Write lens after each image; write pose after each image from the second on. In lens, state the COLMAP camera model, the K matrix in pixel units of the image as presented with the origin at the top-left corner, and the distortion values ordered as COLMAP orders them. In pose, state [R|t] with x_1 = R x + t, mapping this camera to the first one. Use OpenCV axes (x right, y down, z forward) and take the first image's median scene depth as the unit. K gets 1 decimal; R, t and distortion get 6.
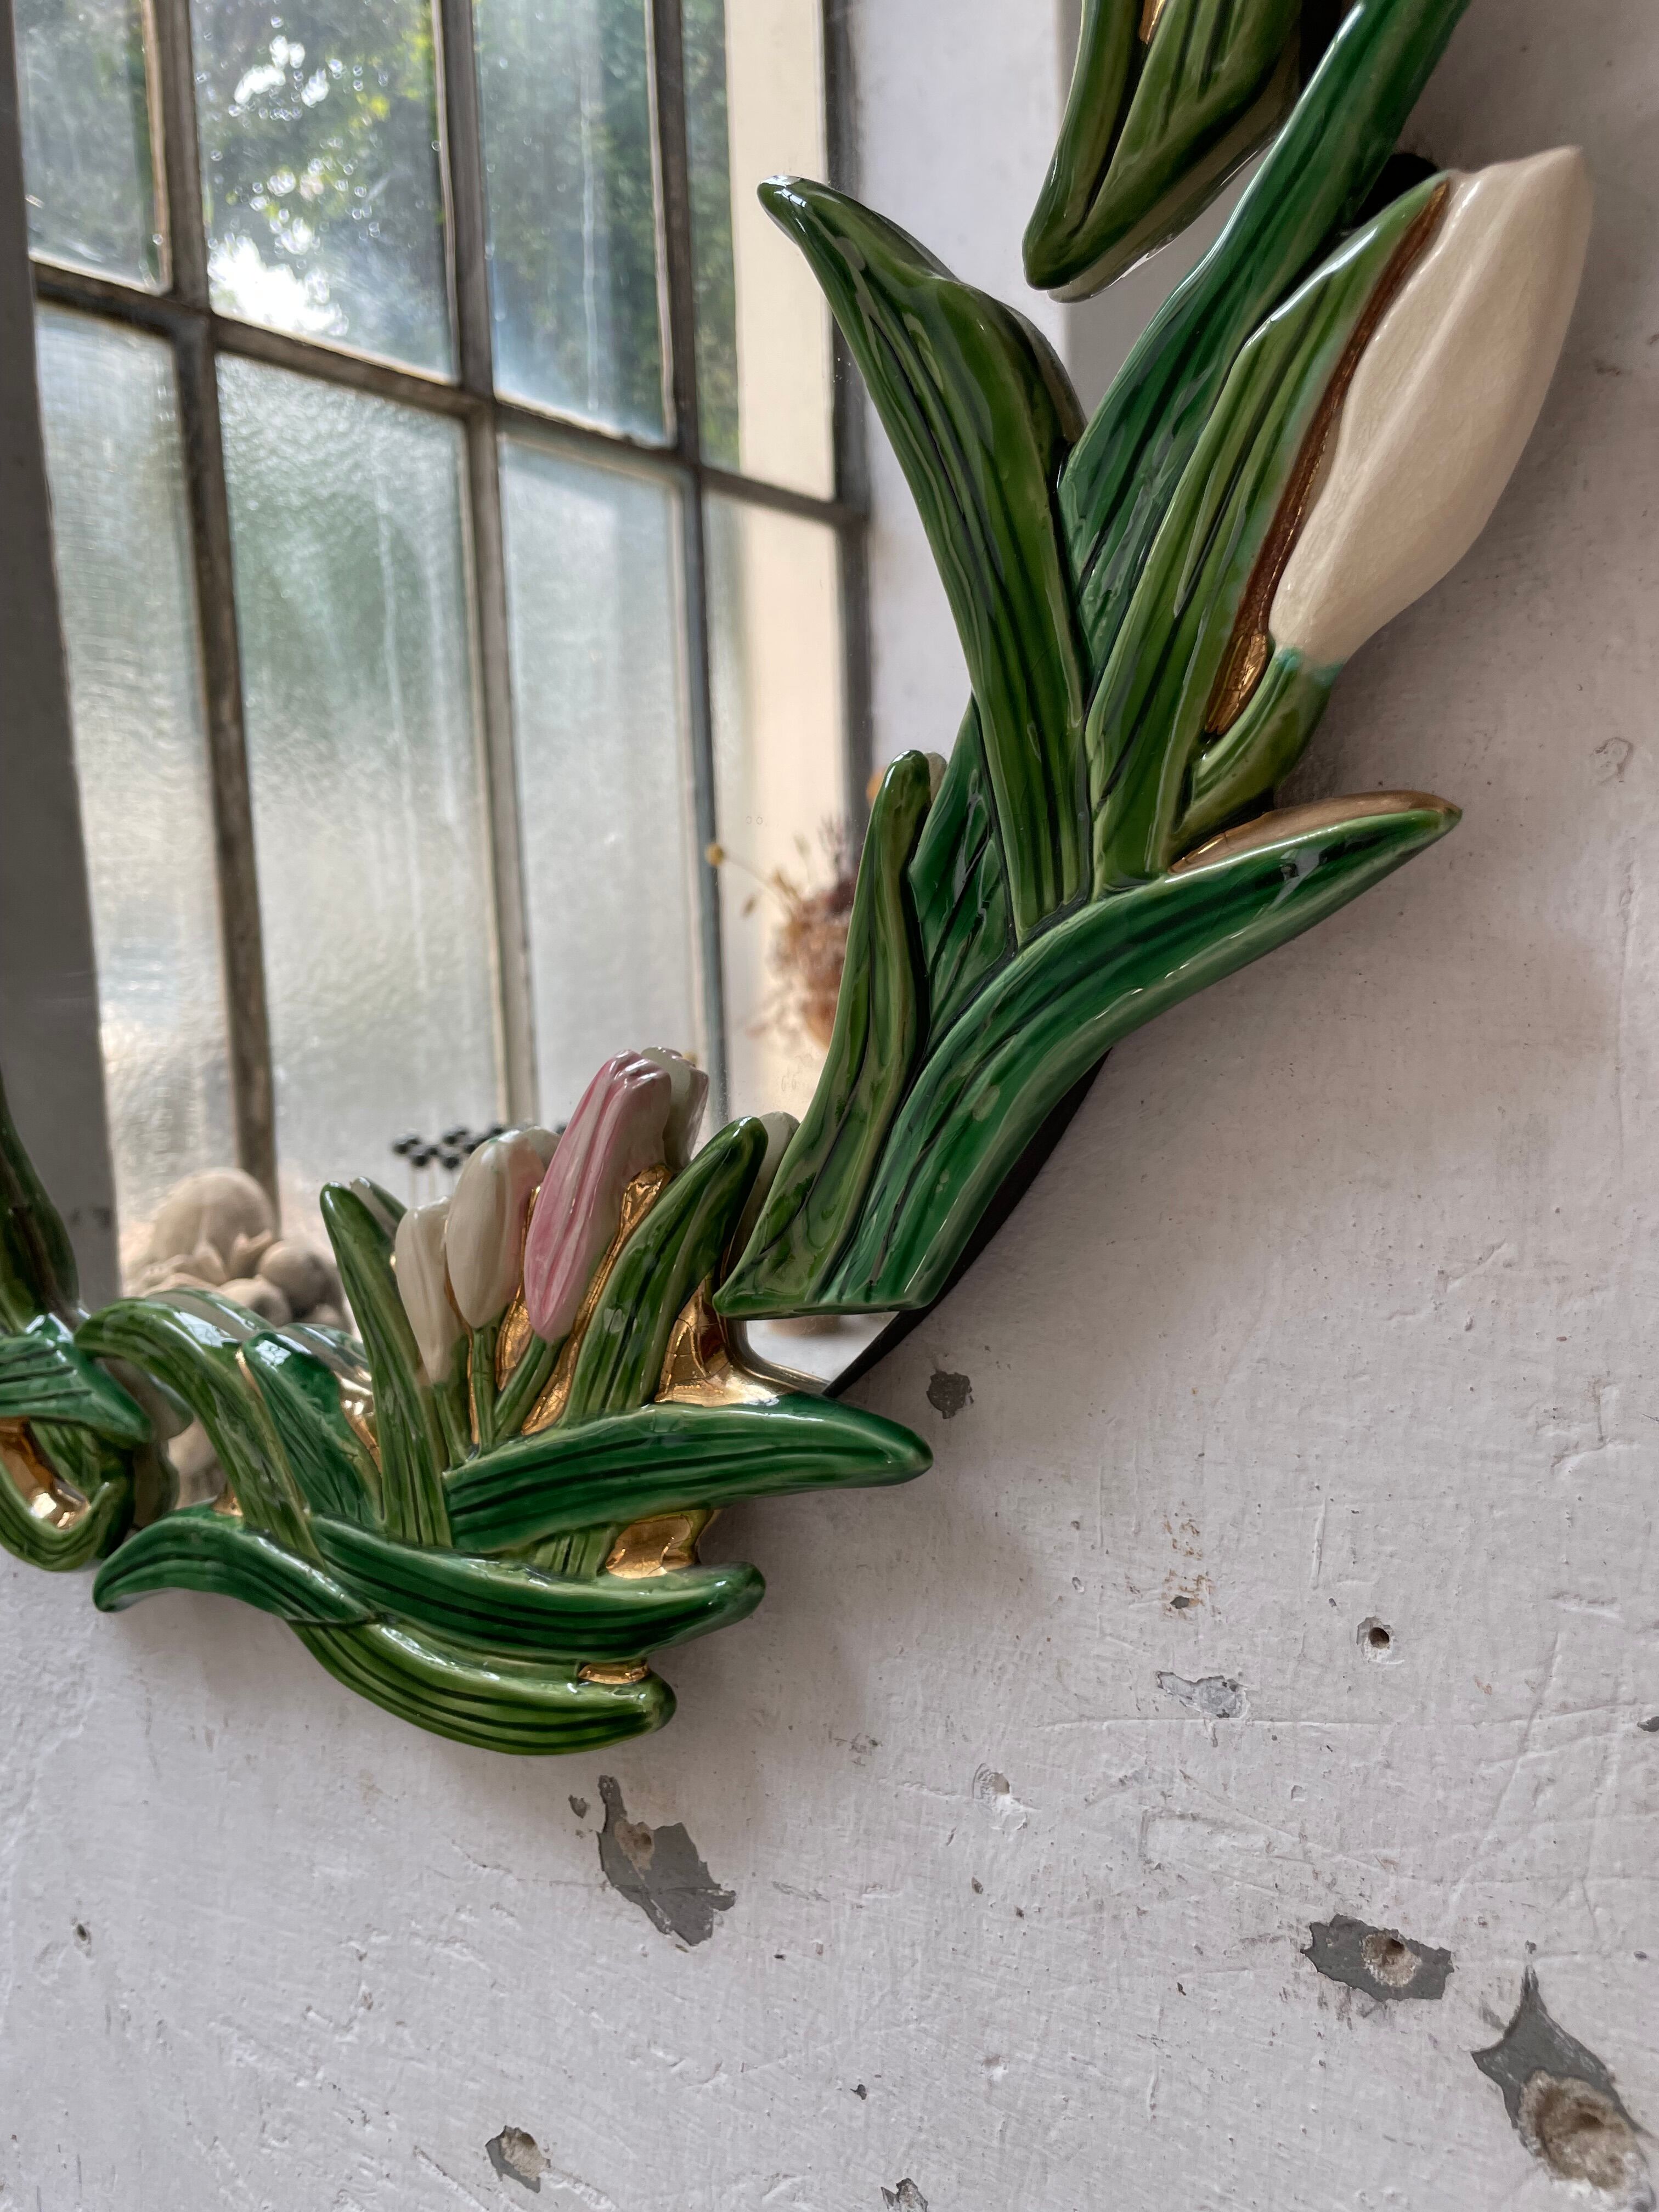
lens RADIAL K [[1672.6, 0, 846.6], [0, 1672.6, 1085.5], [0, 0, 1]] dist [0.068624, -0.105364]
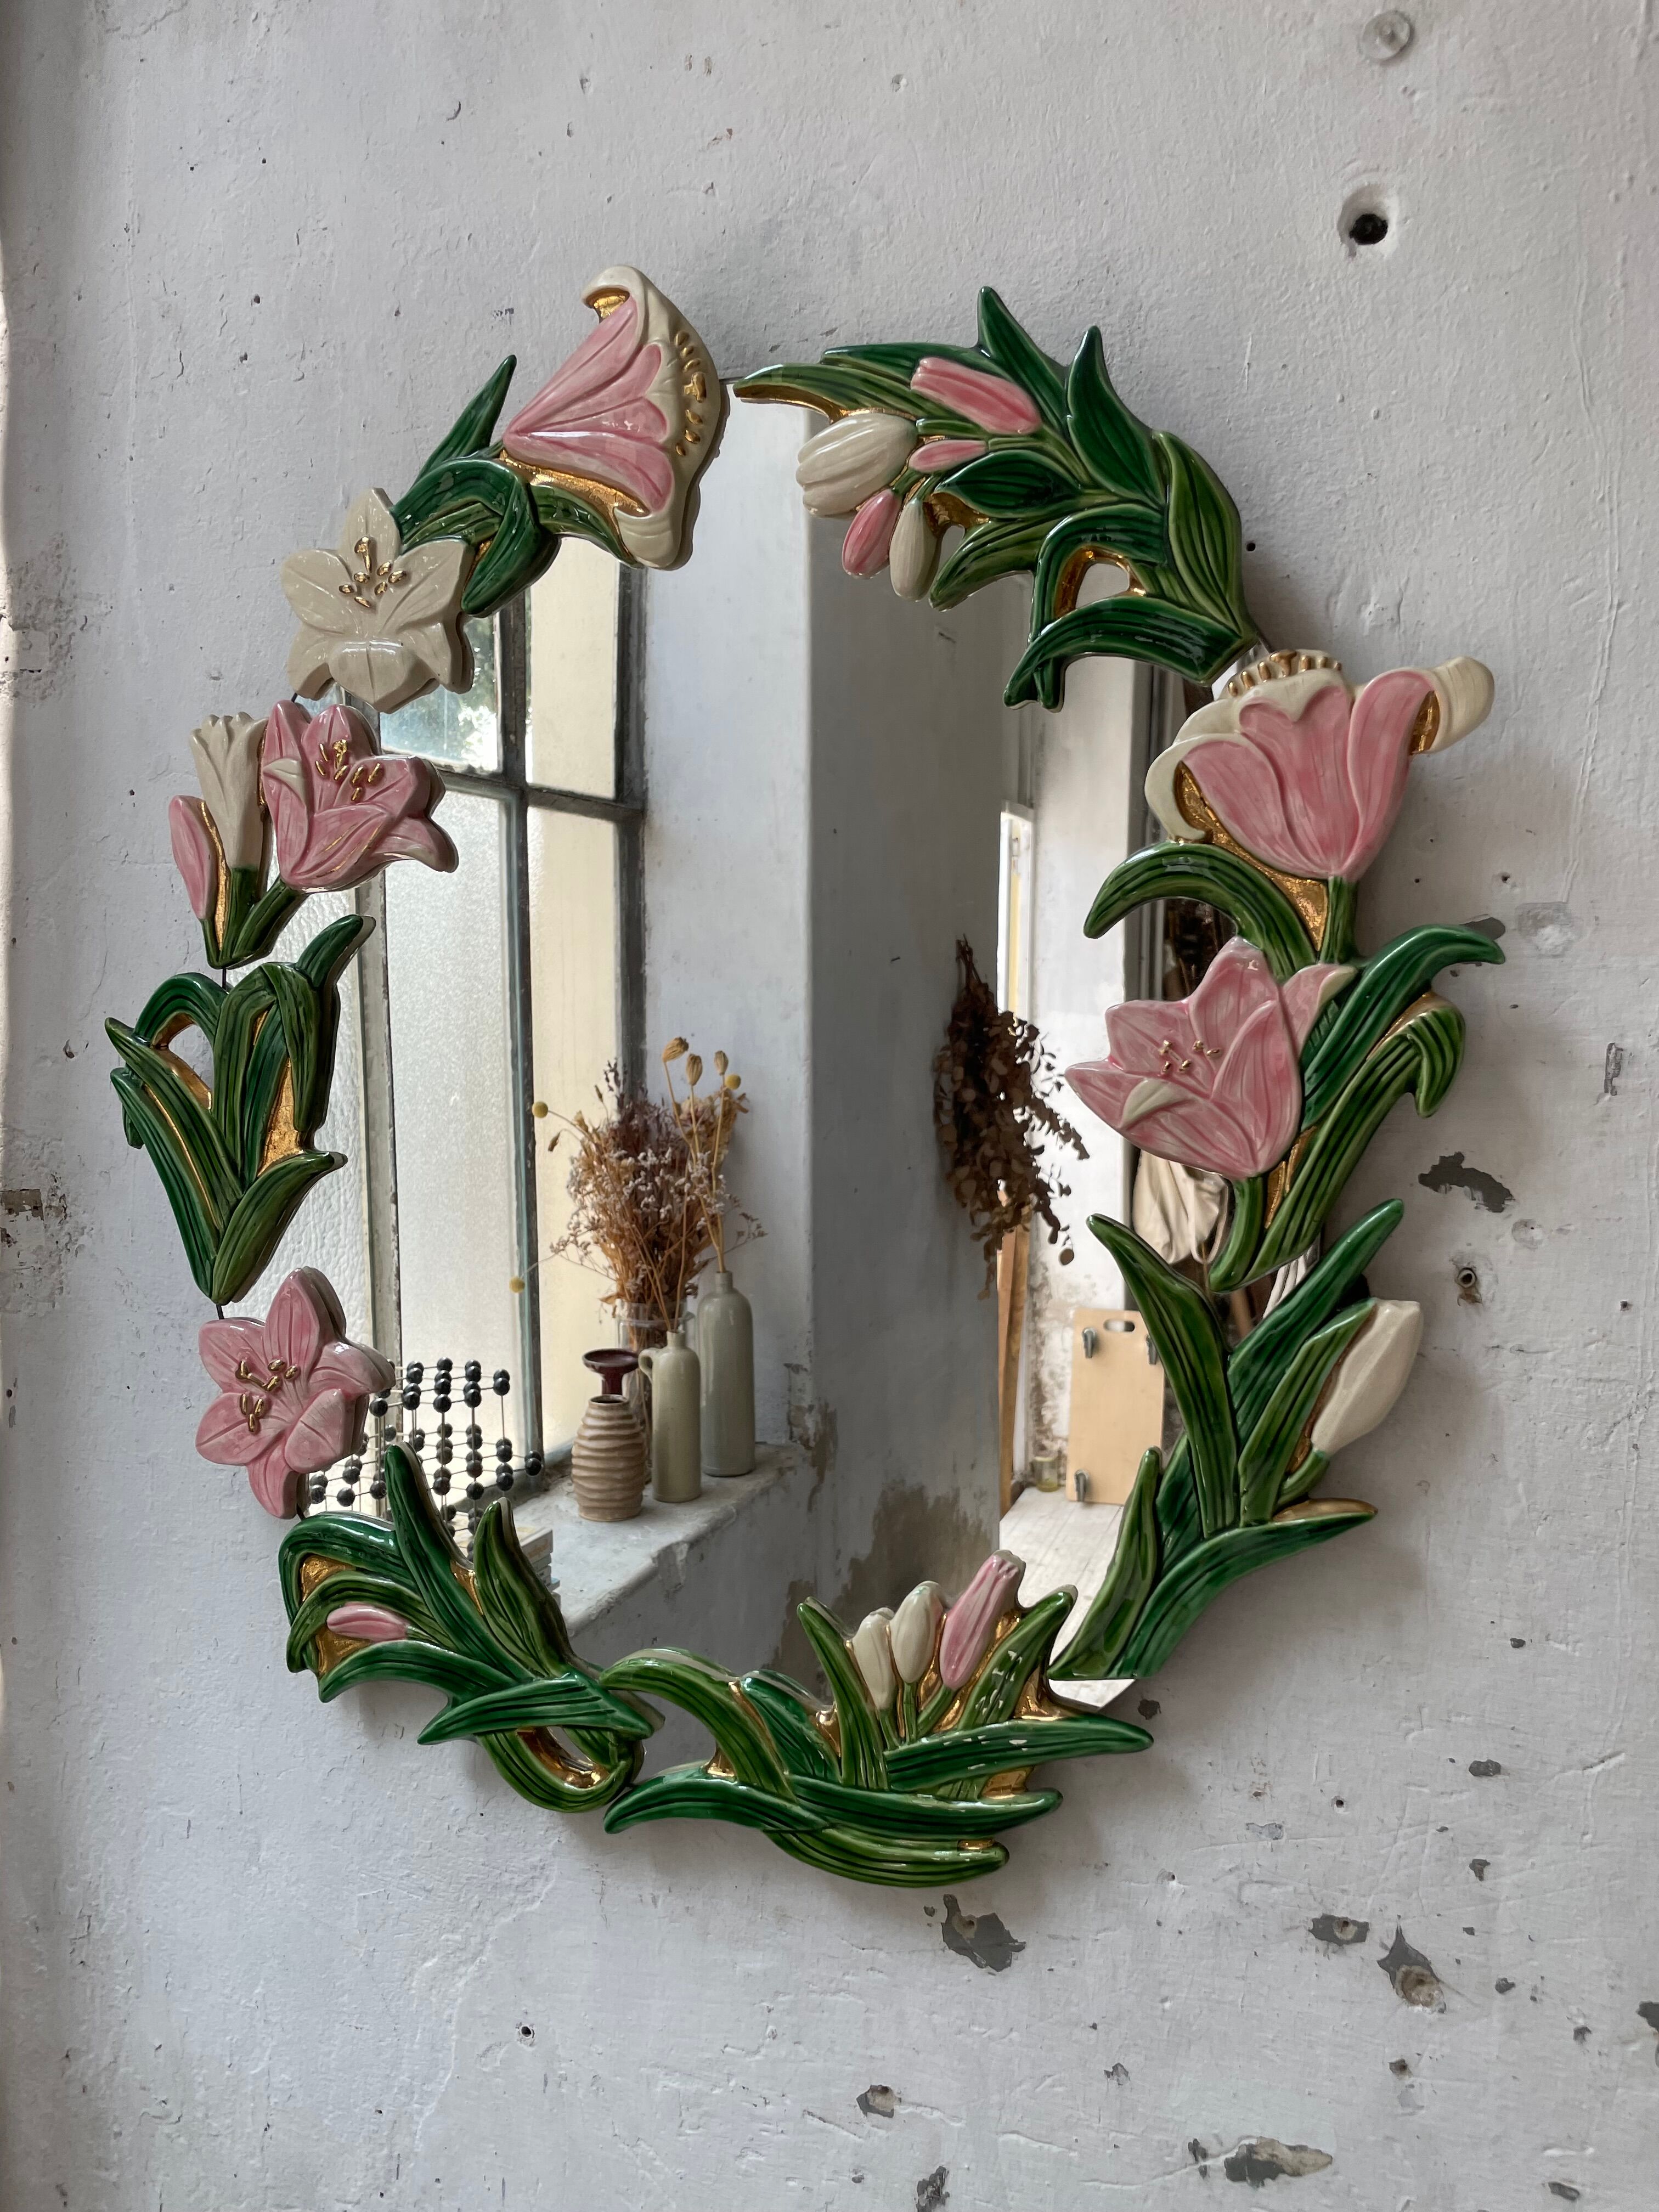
lens RADIAL K [[1693.0, 0, 843.7], [0, 1693.0, 1111.4], [0, 0, 1]] dist [0.068894, -0.096211]
pose [[0.970458, 0.010625, 0.241036, -1.059013], [0.000240, 0.998987, -0.045002, -0.613127], [-0.241270, 0.043730, 0.969472, -1.405566]]
